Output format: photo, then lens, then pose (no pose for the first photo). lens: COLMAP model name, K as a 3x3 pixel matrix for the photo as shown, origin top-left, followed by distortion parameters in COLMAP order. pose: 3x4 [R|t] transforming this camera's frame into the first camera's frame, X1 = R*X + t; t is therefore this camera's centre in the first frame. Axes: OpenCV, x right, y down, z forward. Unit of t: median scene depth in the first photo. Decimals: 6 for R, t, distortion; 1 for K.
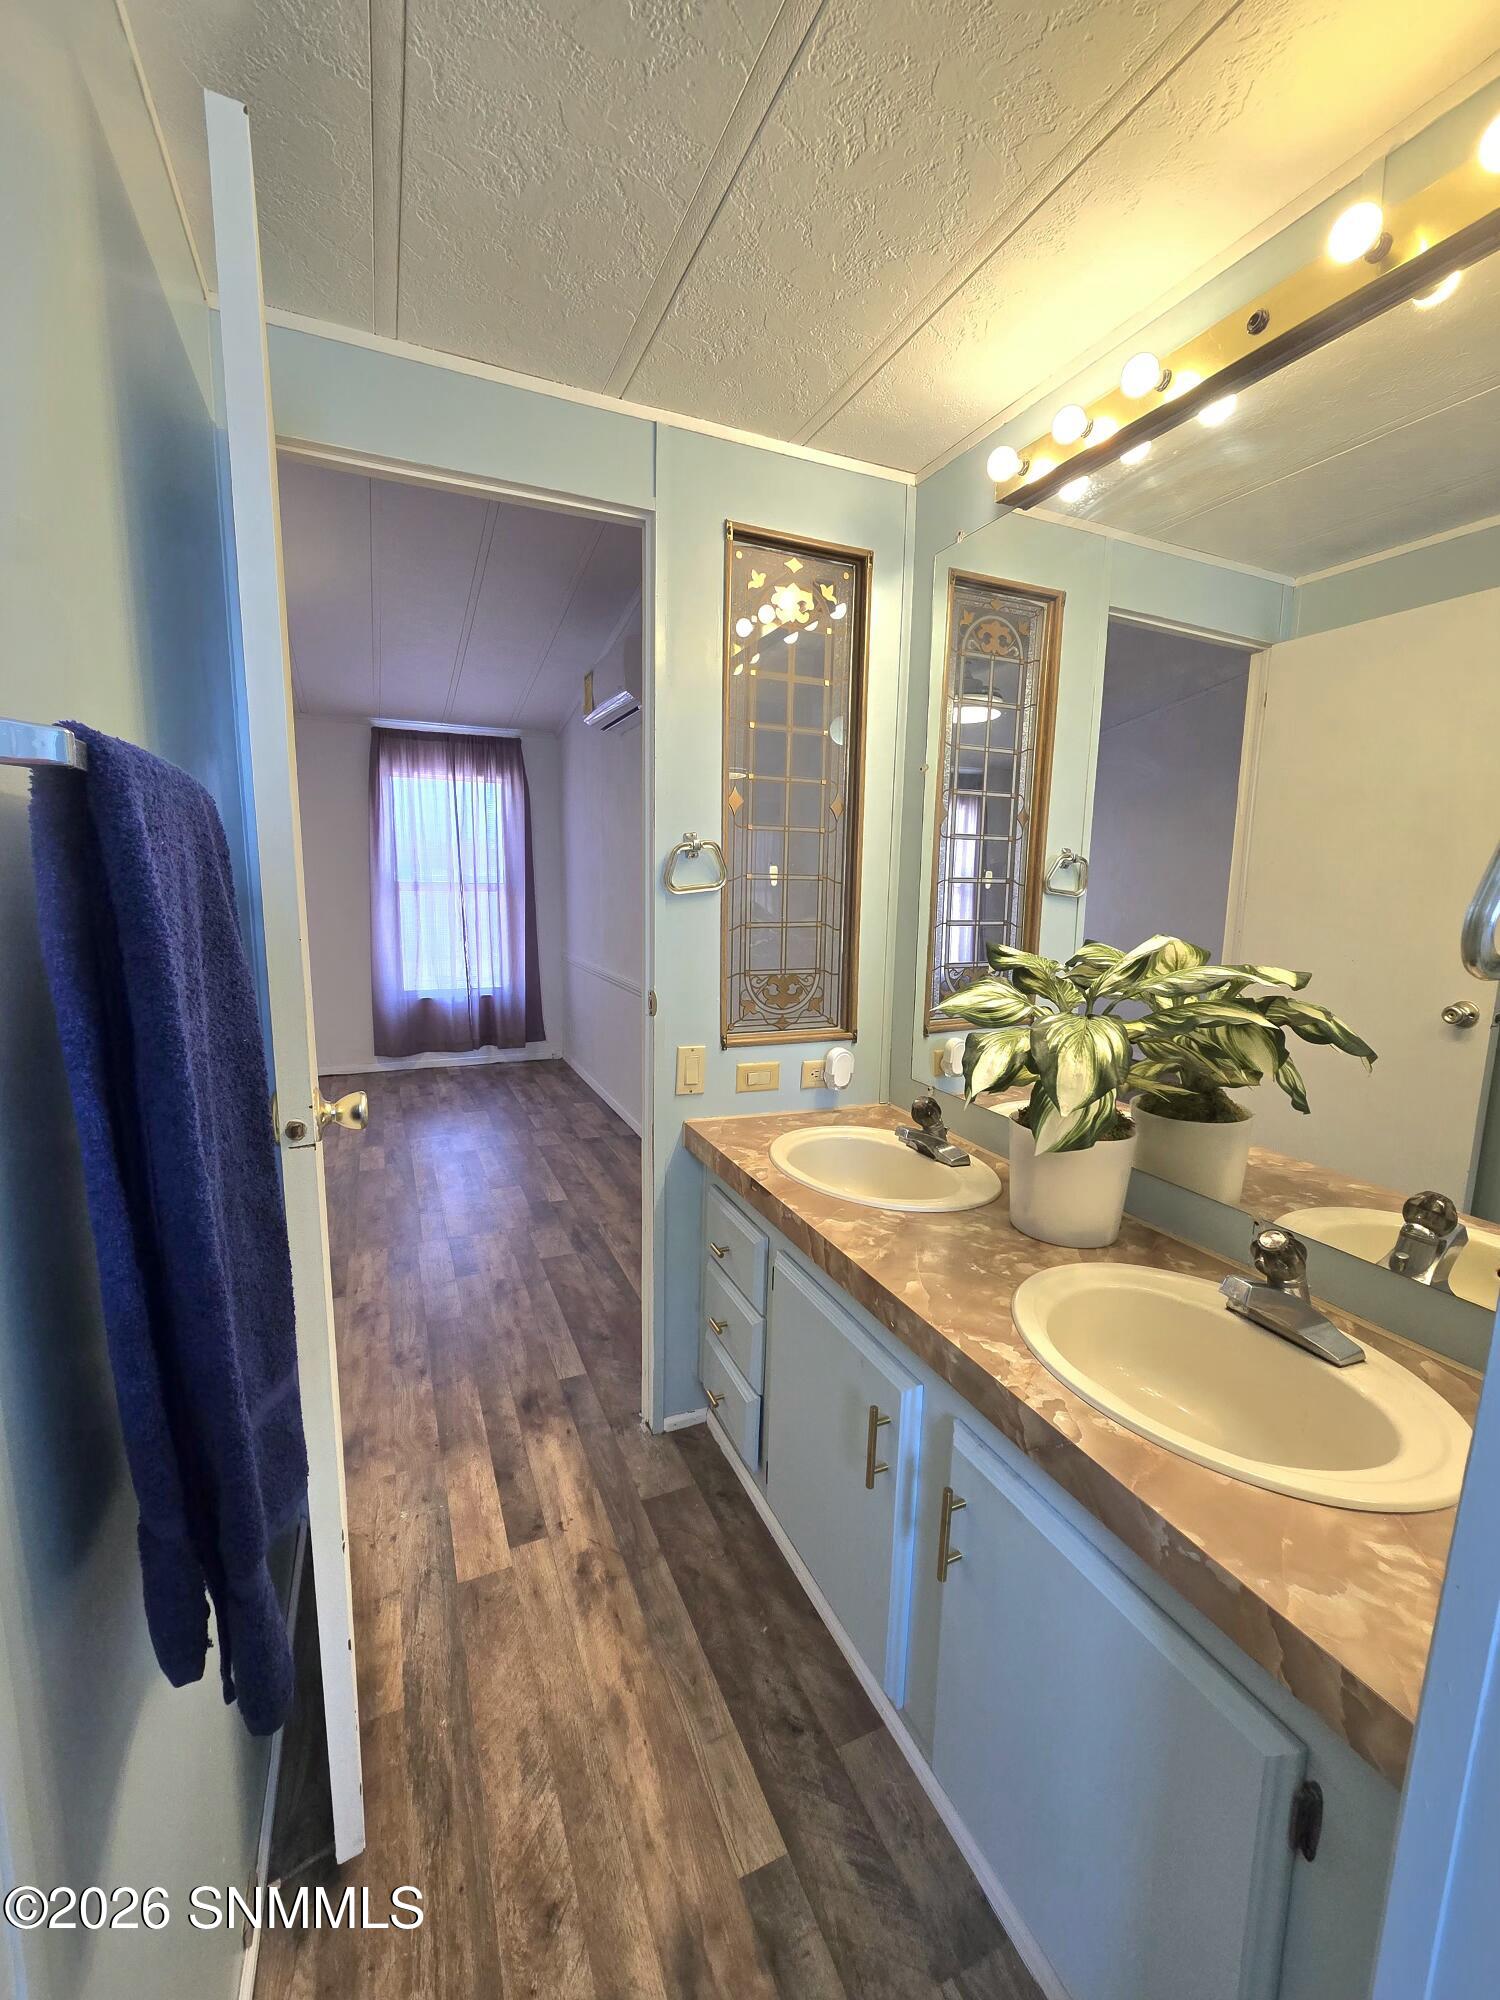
lens RADIAL K [[813.5, 0, 762.7], [0, 813.5, 1015.1], [0, 0, 1]] dist [-0.002472, -0.000215]
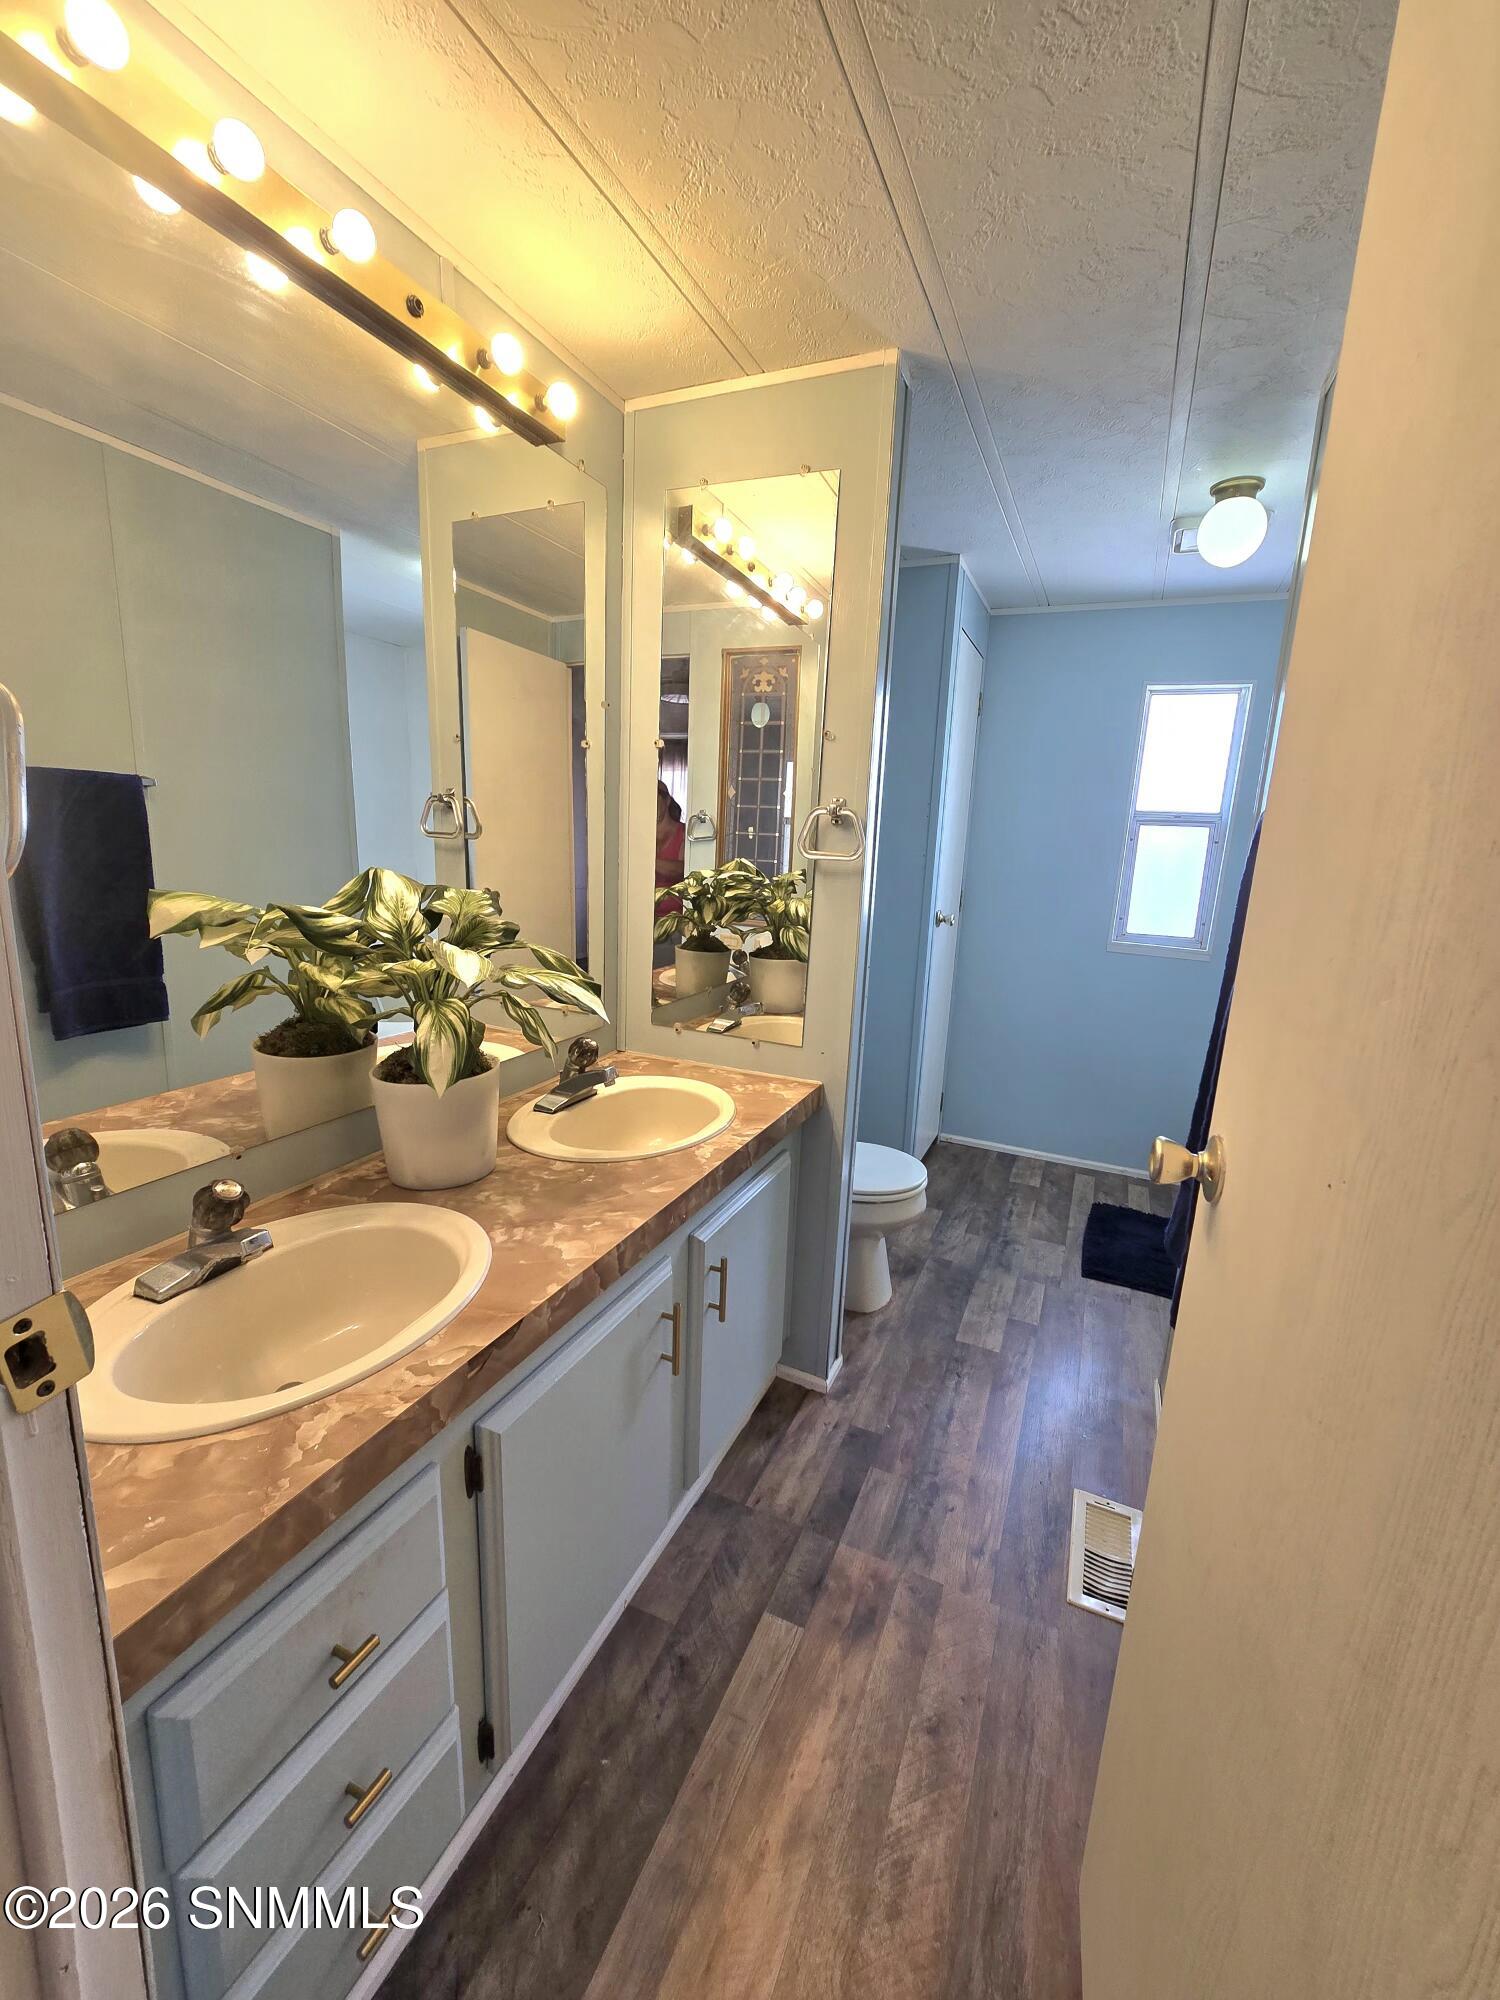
lens RADIAL K [[816.4, 0, 750.0], [0, 816.4, 1000.0], [0, 0, 1]] dist [-0.001447, -0.000281]
pose [[-0.652158, -0.207029, 0.729266, -0.614887], [0.062946, 0.943877, 0.324245, -0.256223], [-0.755465, 0.257363, -0.602526, 1.377770]]
